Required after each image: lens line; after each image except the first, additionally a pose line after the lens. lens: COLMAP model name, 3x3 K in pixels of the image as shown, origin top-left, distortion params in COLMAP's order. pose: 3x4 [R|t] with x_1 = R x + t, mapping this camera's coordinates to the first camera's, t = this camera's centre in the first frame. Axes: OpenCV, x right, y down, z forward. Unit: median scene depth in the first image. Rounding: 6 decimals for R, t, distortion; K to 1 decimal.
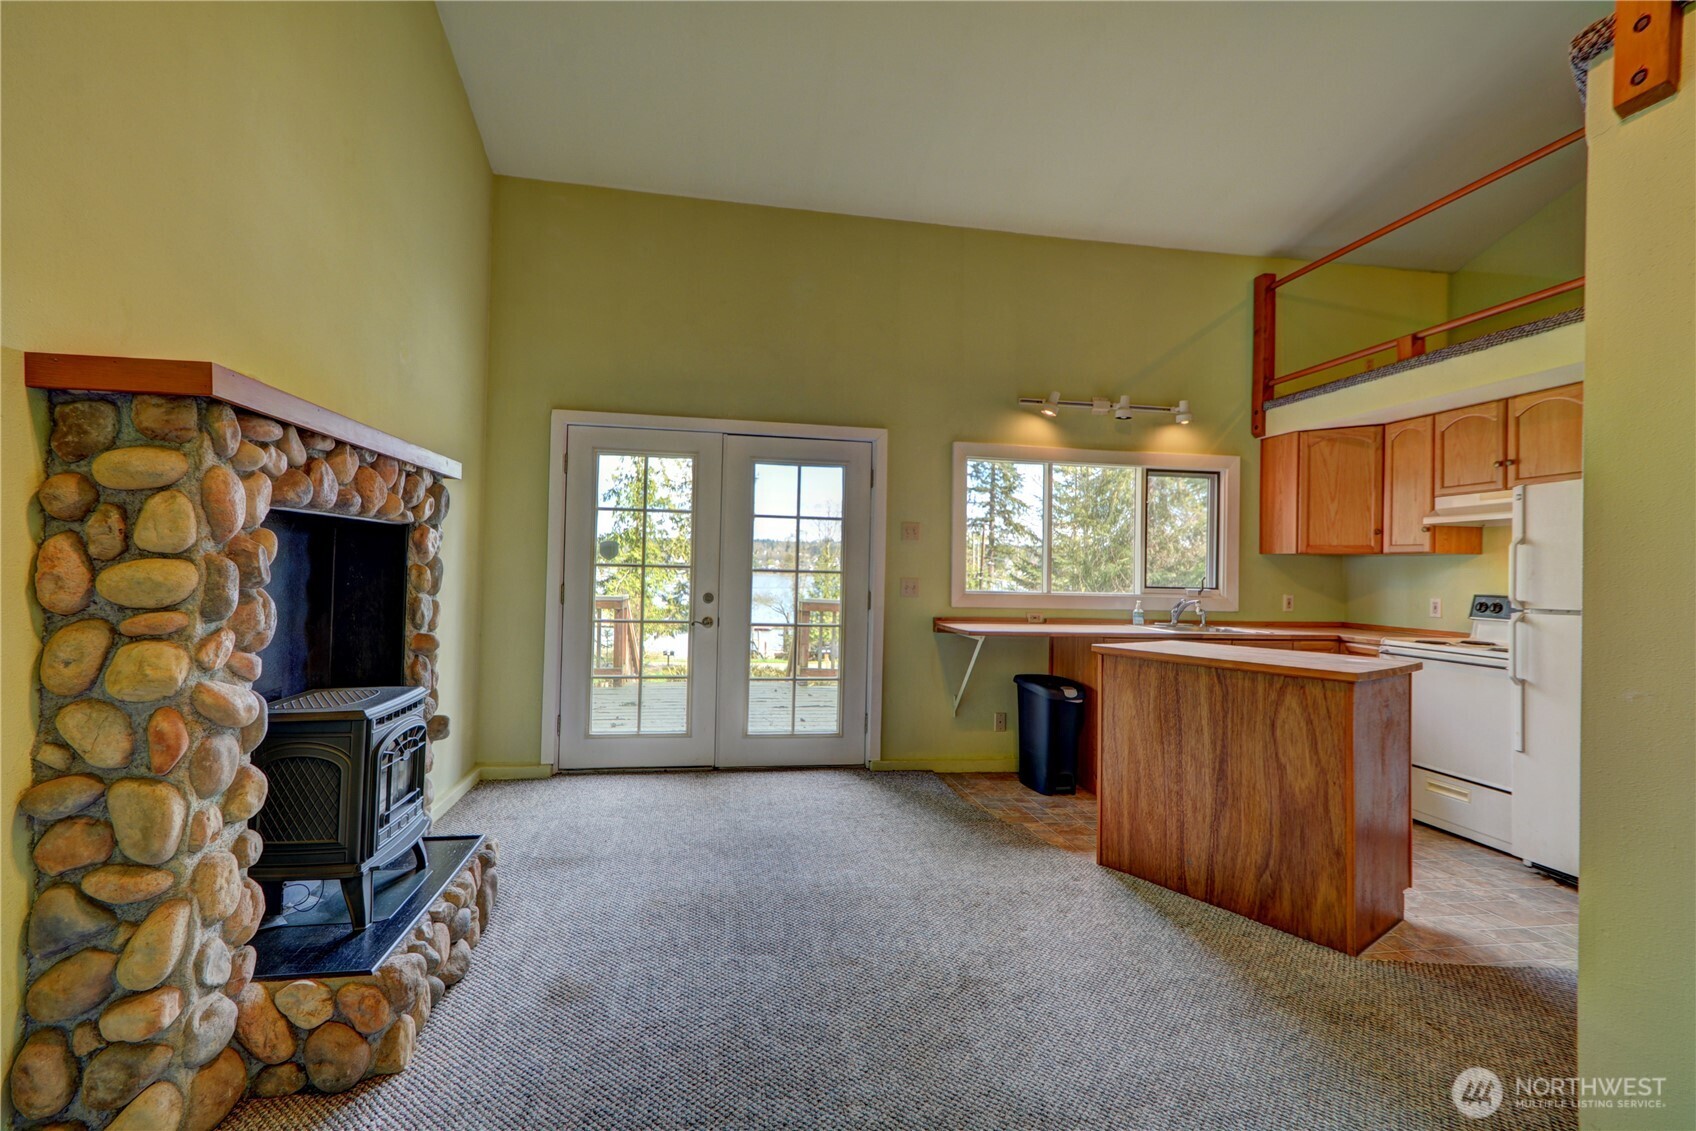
lens RADIAL K [[745.5, 0, 841.3], [0, 745.5, 568.5], [0, 0, 1]] dist [0.009881, -0.002037]
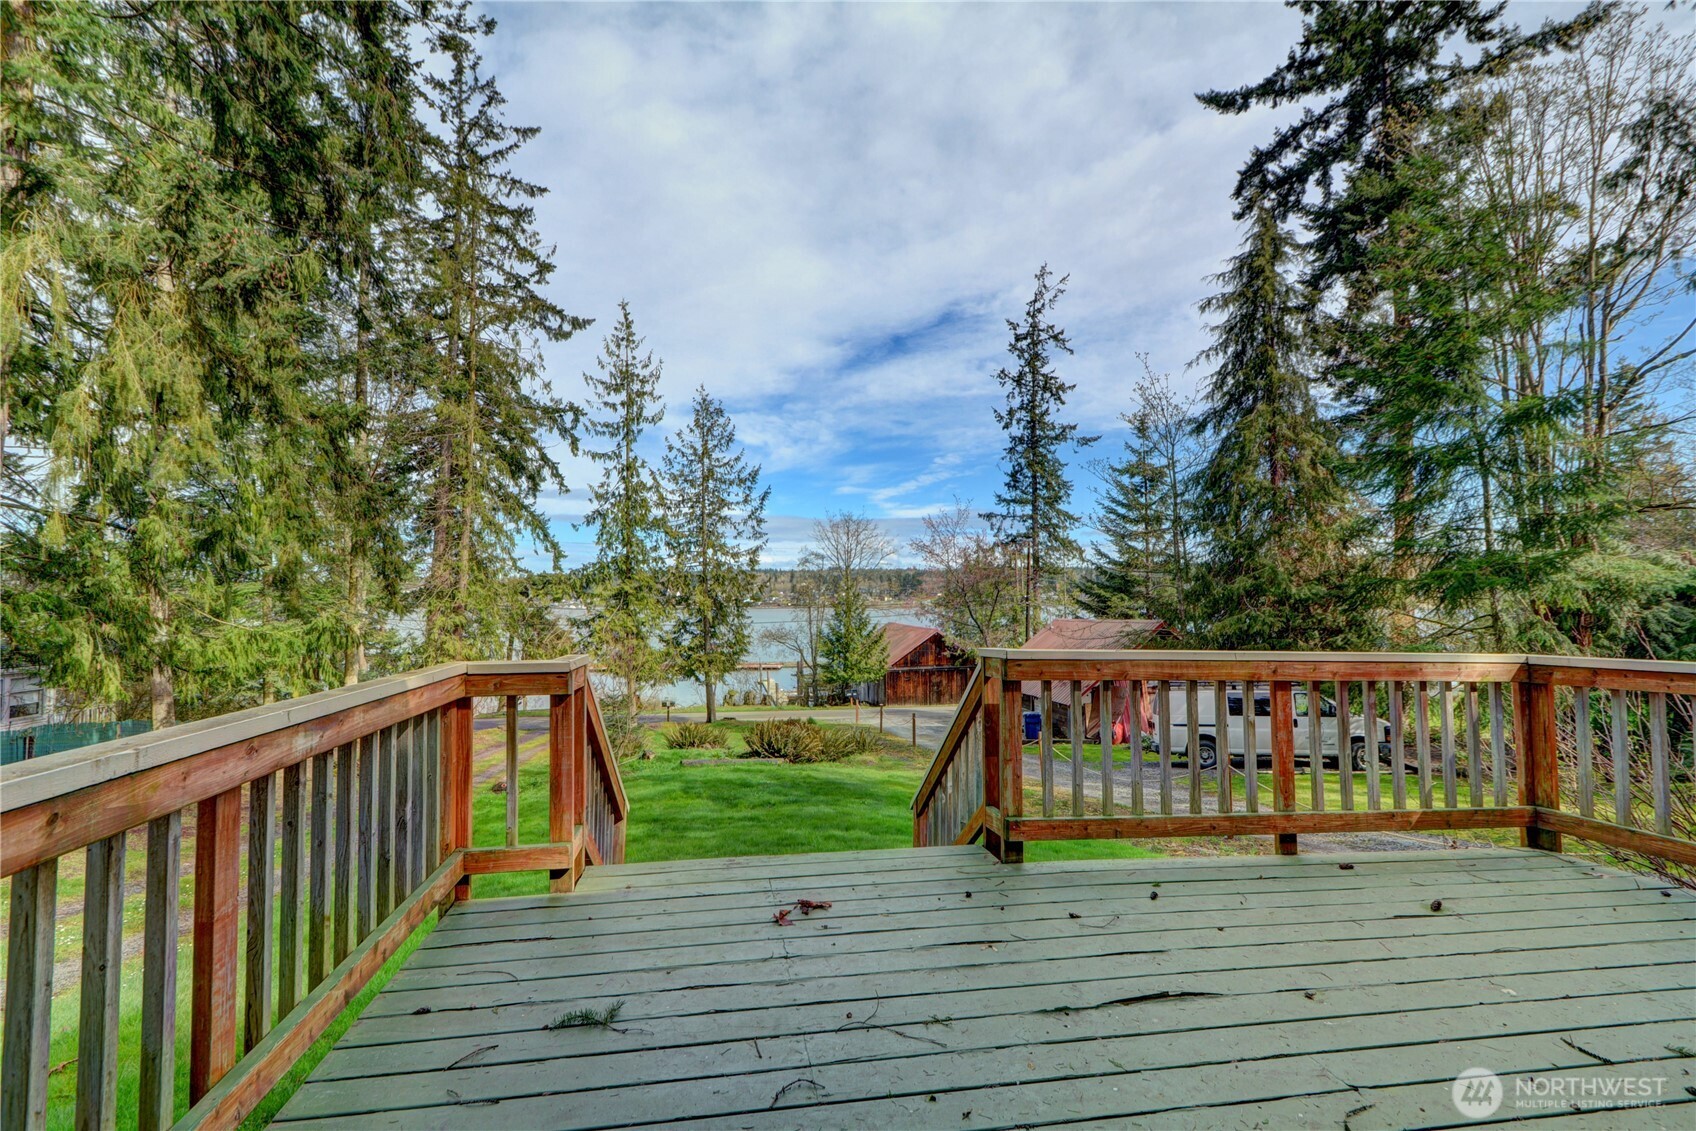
lens RADIAL K [[793.2, 0, 821.9], [0, 793.2, 568.2], [0, 0, 1]] dist [0.002607, 0.000315]
pose [[0.999006, -0.032947, -0.030013, -0.241137], [0.031750, 0.998714, -0.039517, 0.014666], [0.031276, 0.038525, 0.998768, 0.969404]]
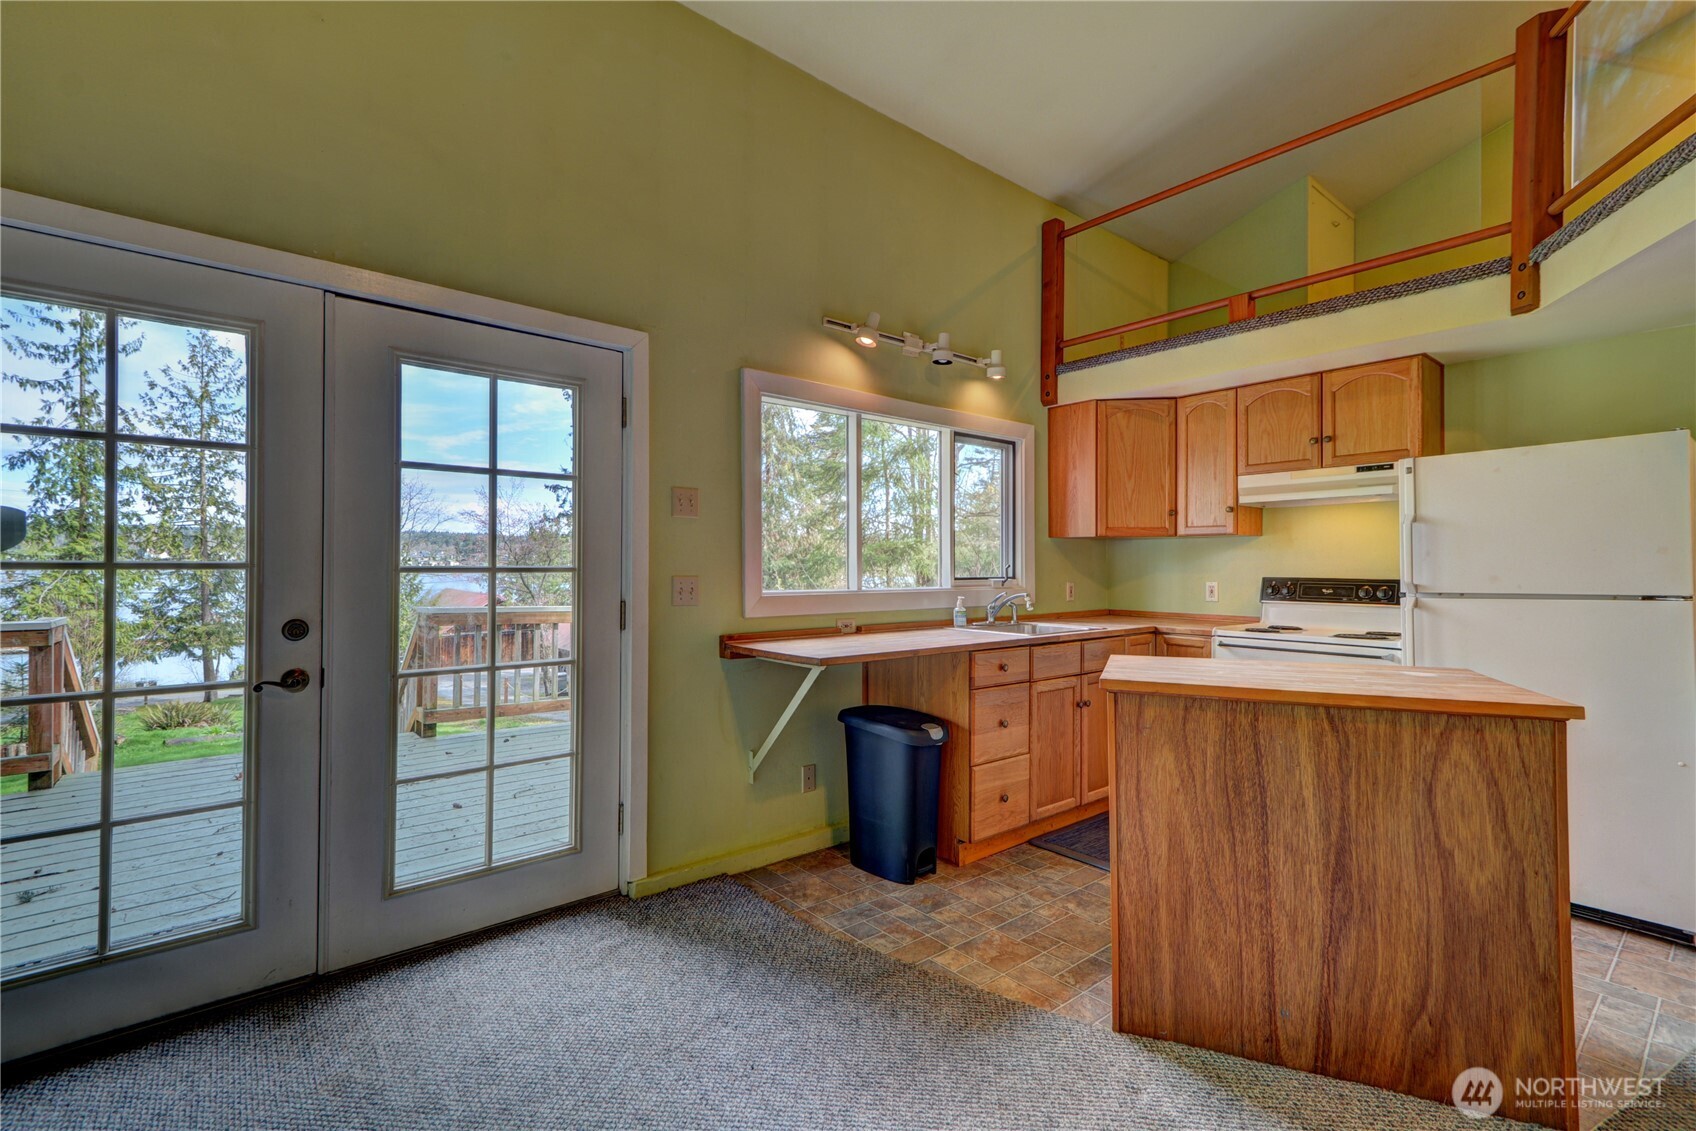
lens RADIAL K [[745.5, 0, 834.6], [0, 745.5, 561.6], [0, 0, 1]] dist [0.009881, -0.002037]
pose [[0.868112, -0.018406, 0.496028, -0.112554], [0.016500, 0.999830, 0.008223, -0.002545], [-0.496095, 0.001046, 0.868268, 0.400065]]
